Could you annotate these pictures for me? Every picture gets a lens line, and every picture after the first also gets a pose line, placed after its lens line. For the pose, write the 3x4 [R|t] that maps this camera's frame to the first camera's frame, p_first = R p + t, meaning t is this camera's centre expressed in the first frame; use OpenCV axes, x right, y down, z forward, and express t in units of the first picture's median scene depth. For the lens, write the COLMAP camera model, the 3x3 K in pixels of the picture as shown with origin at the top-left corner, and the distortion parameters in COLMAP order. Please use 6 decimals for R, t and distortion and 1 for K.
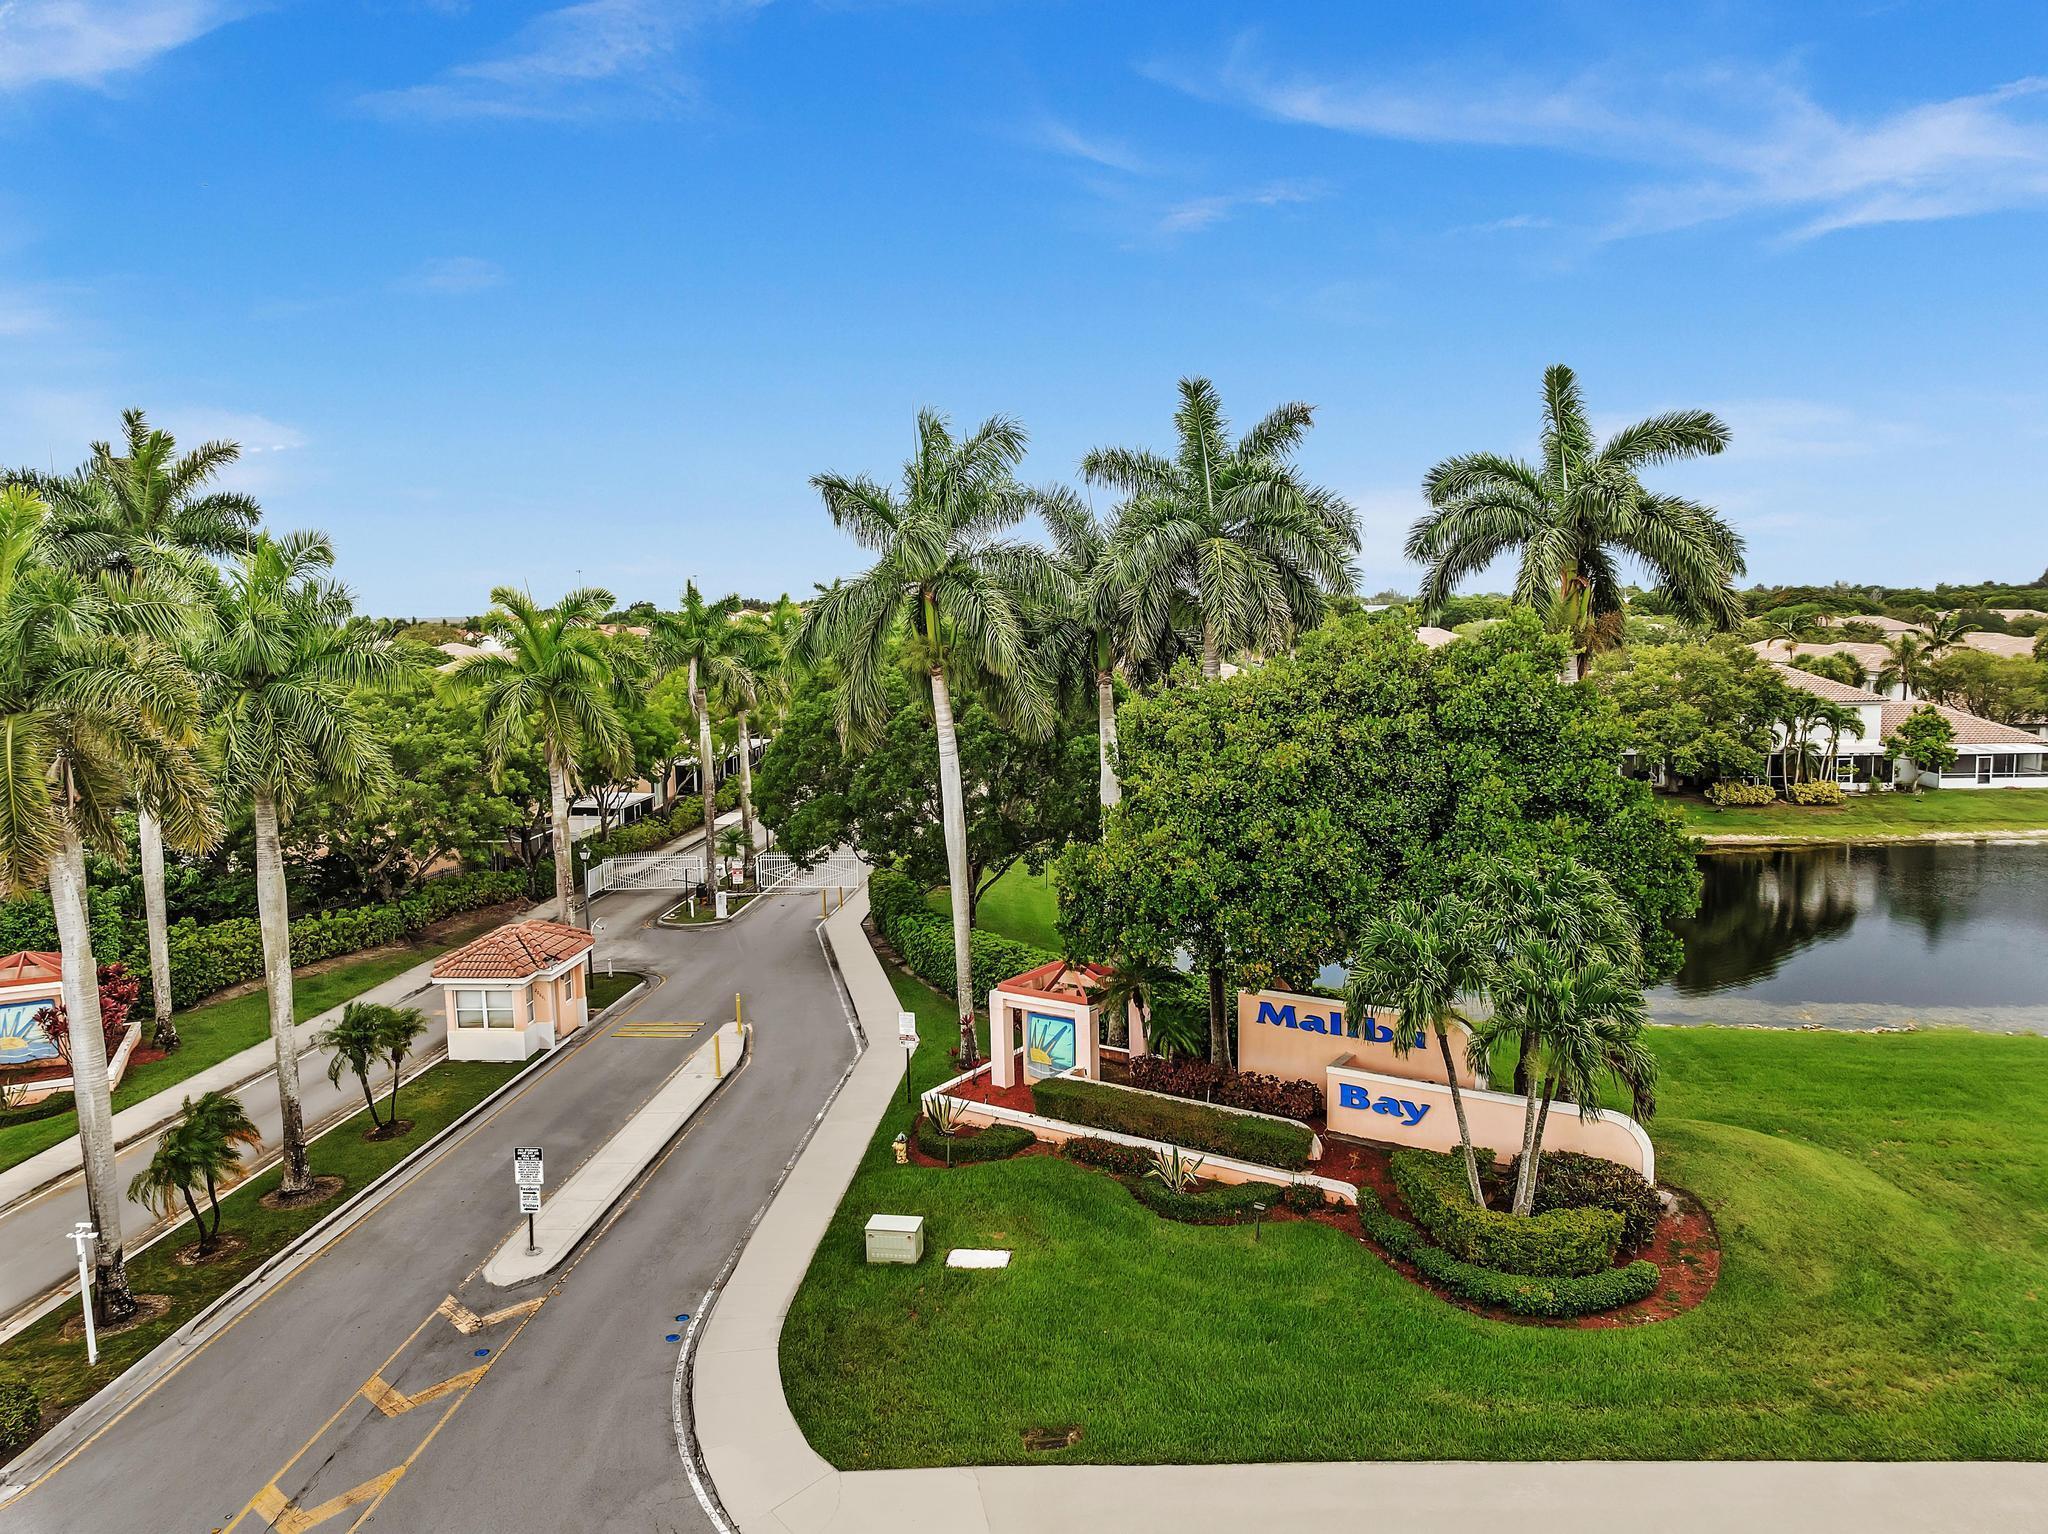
lens RADIAL K [[1435.3, 0, 1047.9], [0, 1435.3, 767.8], [0, 0, 1]] dist [-0.040675, -0.002212]
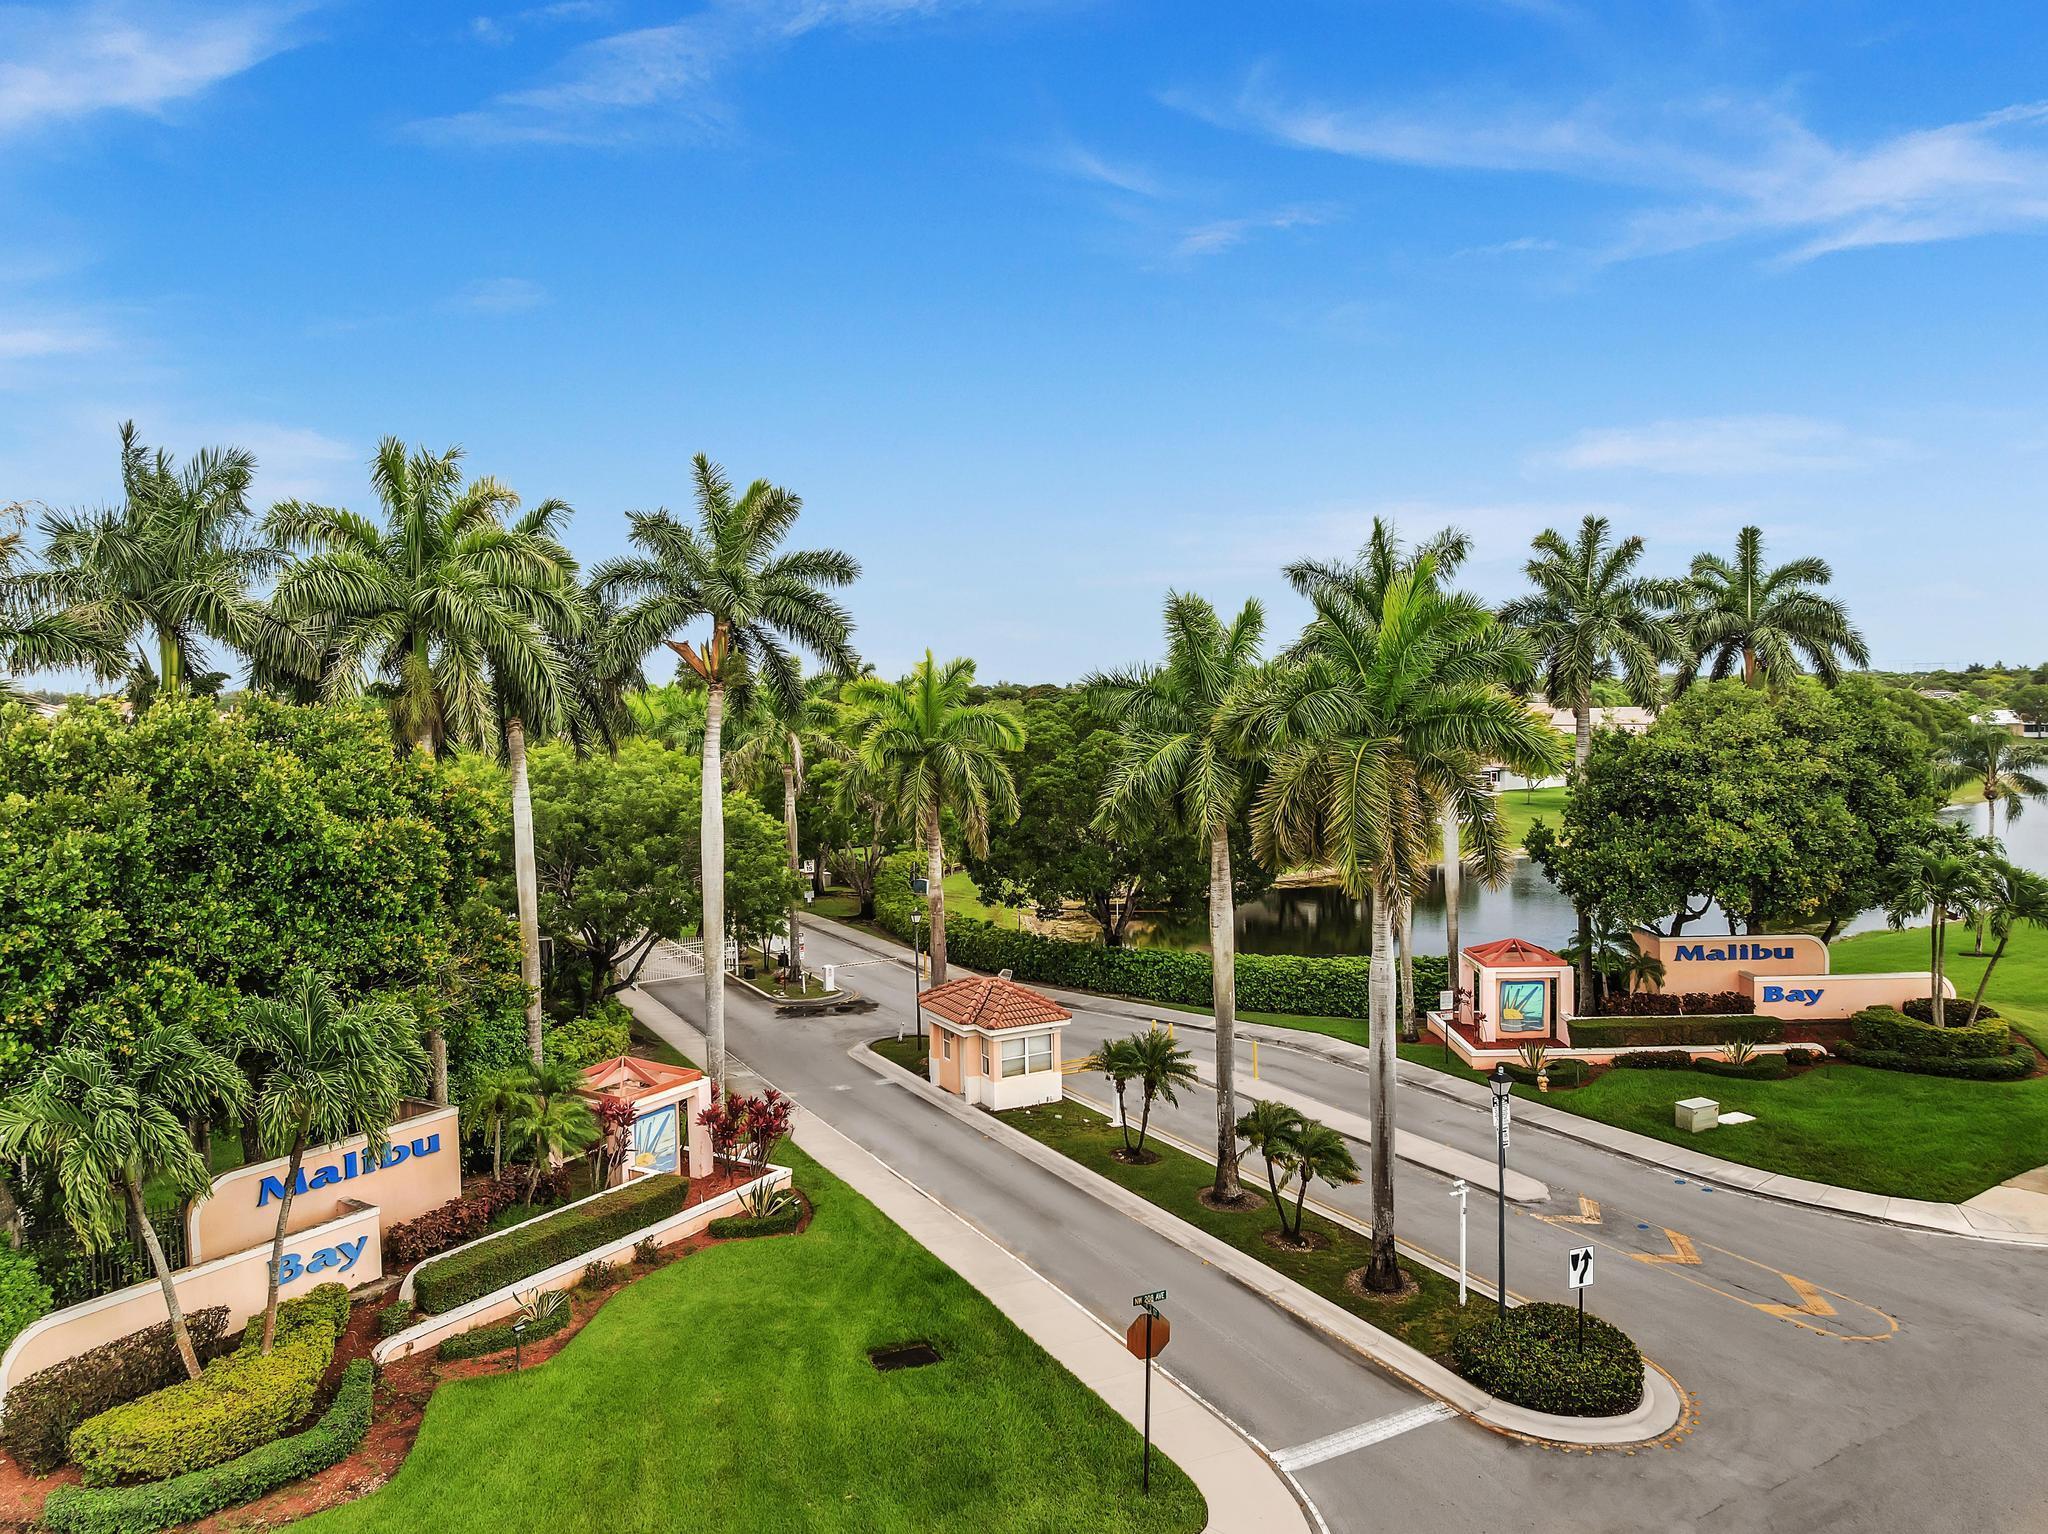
lens RADIAL K [[1416.7, 0, 1024.0], [0, 1416.7, 767.0], [0, 0, 1]] dist [-0.046386, 0.000810]
pose [[0.851172, -0.026906, 0.524197, -1.305625], [0.065154, 0.996377, -0.054653, 0.019231], [-0.520828, 0.080673, 0.849841, 0.138065]]
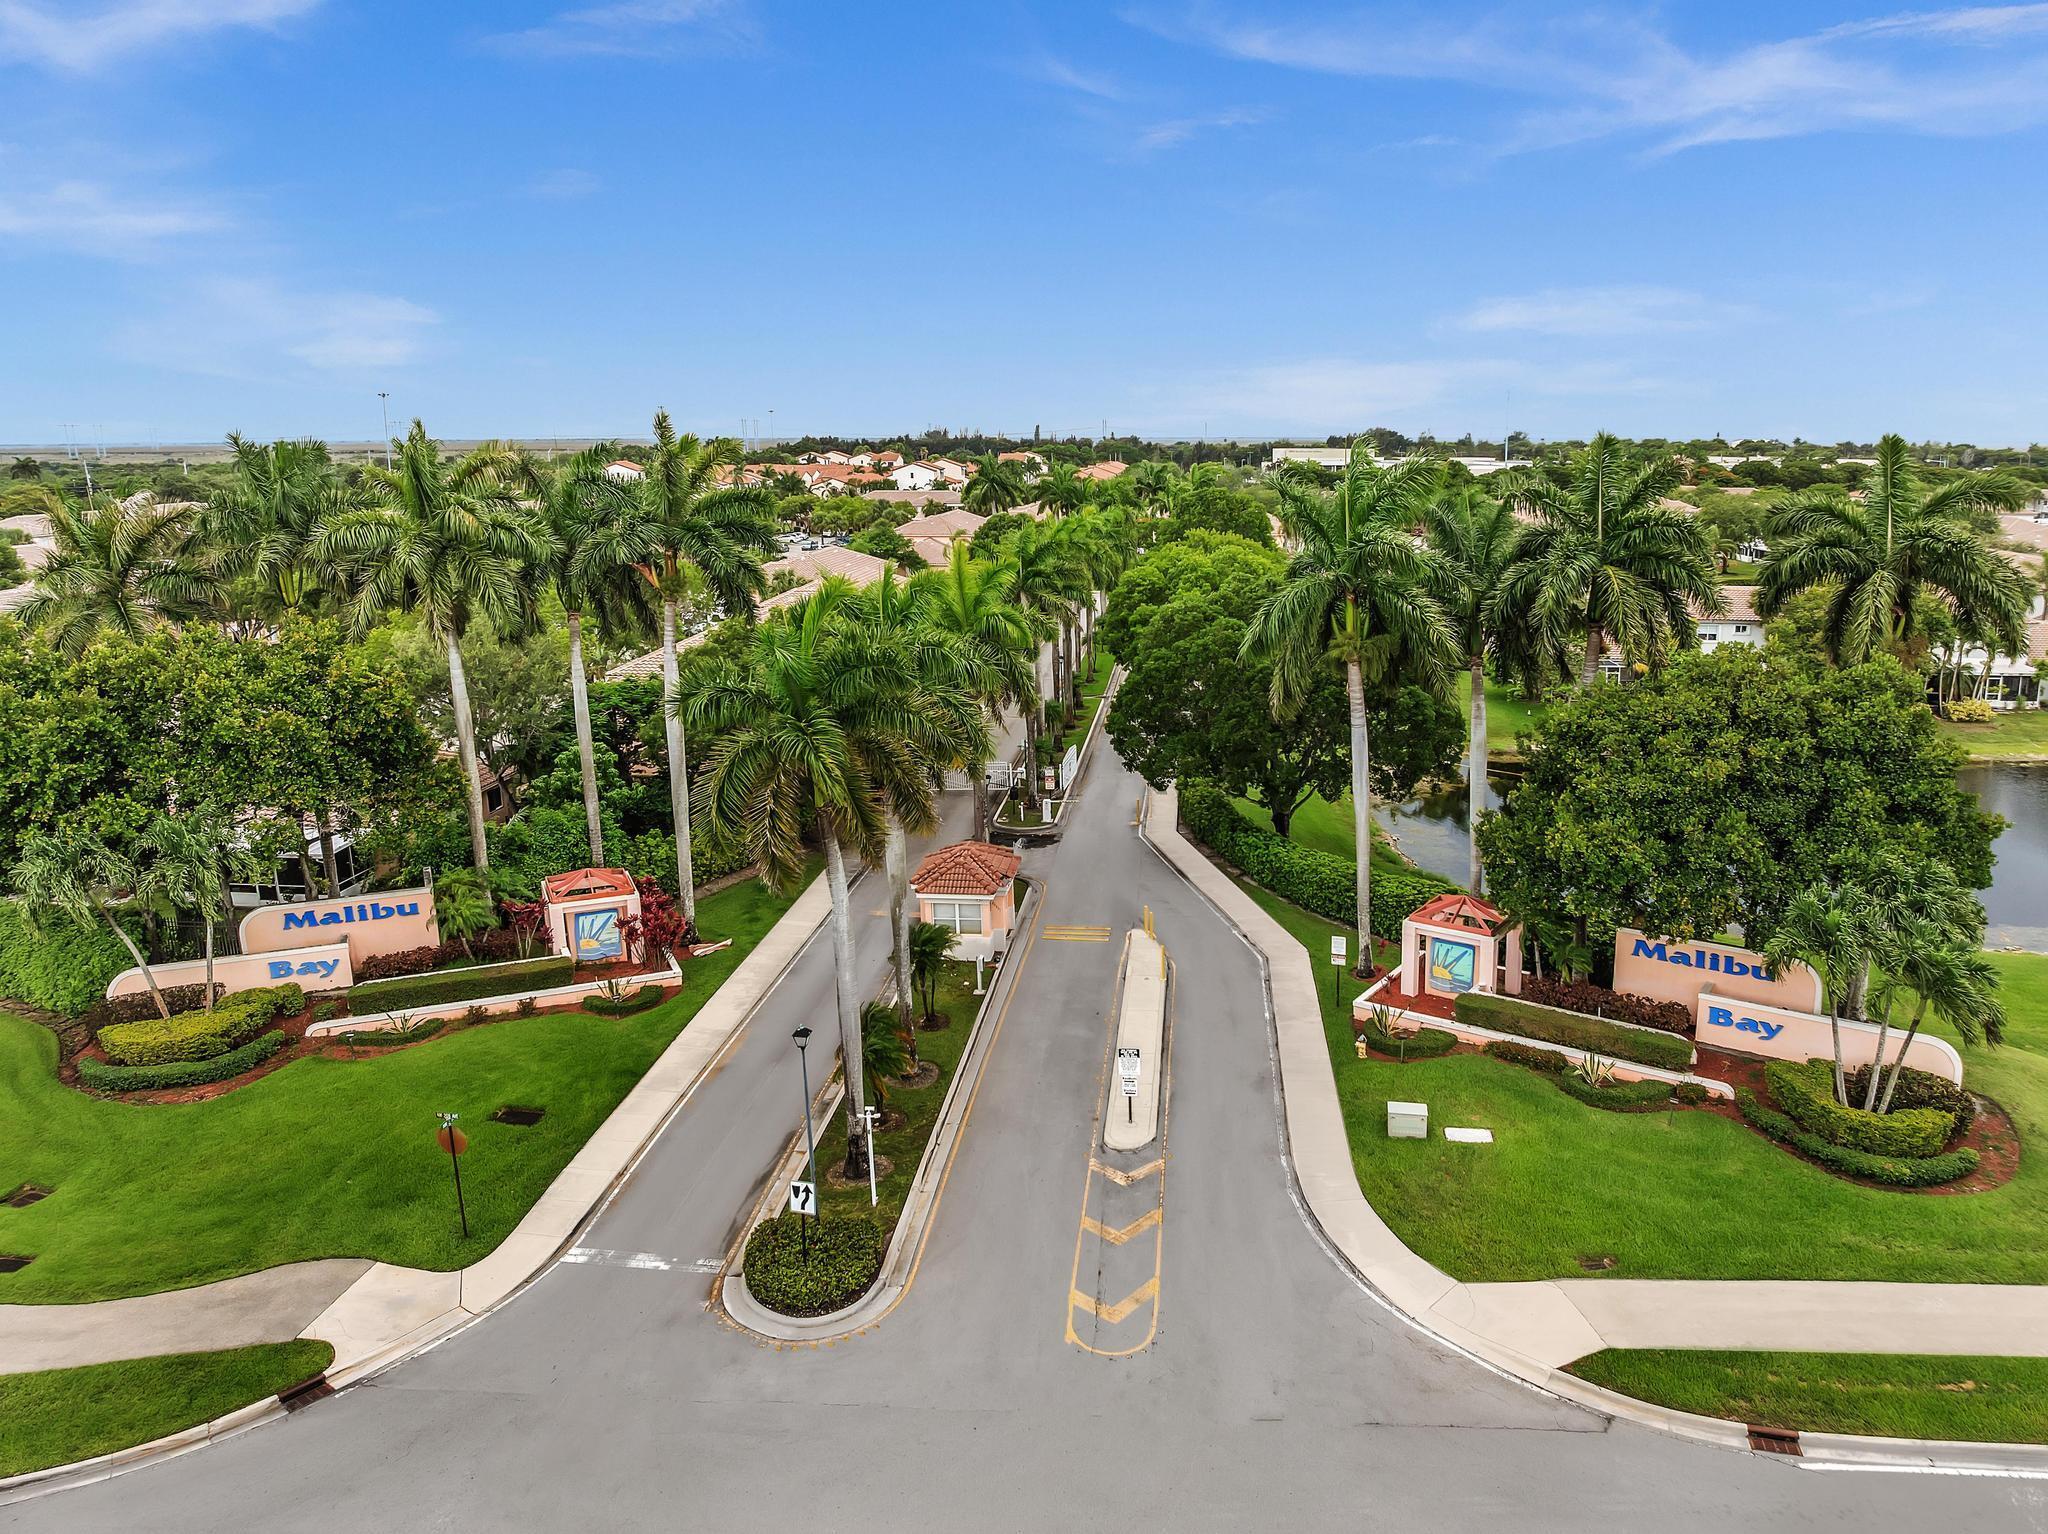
lens RADIAL K [[1448.0, 0, 1076.7], [0, 1448.0, 765.0], [0, 0, 1]] dist [-0.080014, 0.054579]
pose [[0.999642, 0.020755, -0.016876, -0.380200], [-0.018801, 0.993902, 0.108653, -0.138837], [0.019029, -0.108297, 0.993936, -0.306317]]
